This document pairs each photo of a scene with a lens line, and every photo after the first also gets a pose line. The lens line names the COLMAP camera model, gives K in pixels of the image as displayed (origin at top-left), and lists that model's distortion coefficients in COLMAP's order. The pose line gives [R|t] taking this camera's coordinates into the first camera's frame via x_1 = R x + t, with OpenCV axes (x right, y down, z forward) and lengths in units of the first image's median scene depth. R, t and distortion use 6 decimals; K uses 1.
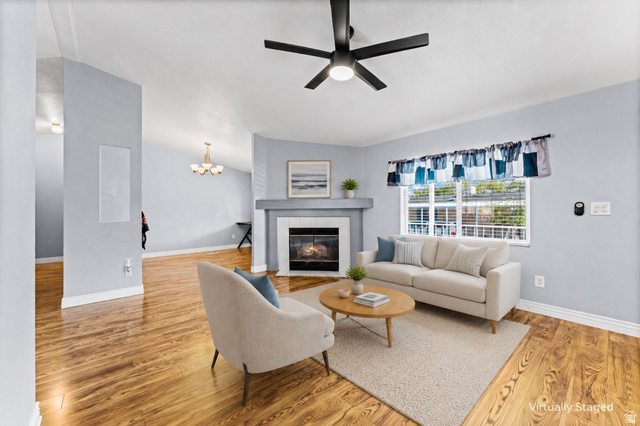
lens RADIAL K [[257.7, 0, 317.5], [0, 257.7, 211.5], [0, 0, 1]] dist [-0.001497, -0.000146]
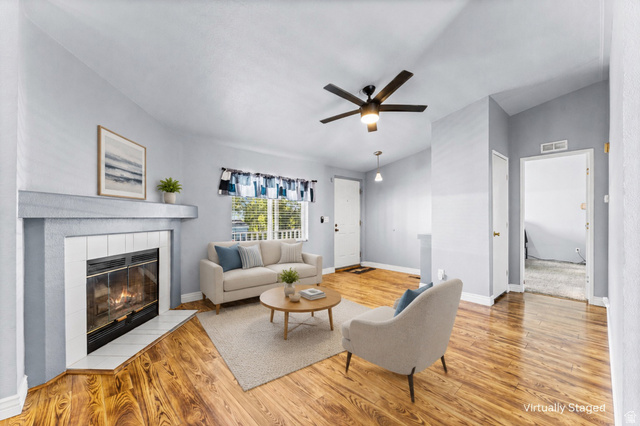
lens RADIAL K [[257.7, 0, 316.3], [0, 257.7, 215.9], [0, 0, 1]] dist [-0.001497, -0.000146]
pose [[-0.028332, 0.011227, 0.999536, -0.594742], [0.003060, 0.999933, -0.011144, -0.008873], [-0.999594, 0.002742, -0.028365, 0.624863]]
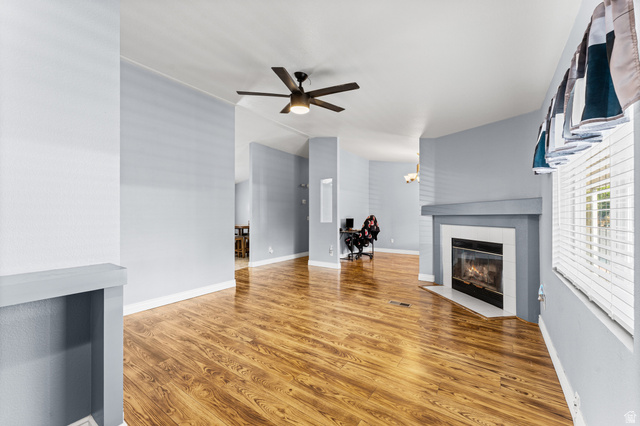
lens RADIAL K [[253.3, 0, 320.2], [0, 253.3, 214.8], [0, 0, 1]] dist [-0.000076, -0.000506]
pose [[0.258526, 0.001763, -0.966003, 0.600956], [0.002192, 0.999995, 0.002412, -0.014176], [0.966002, -0.002741, 0.258521, 0.376830]]
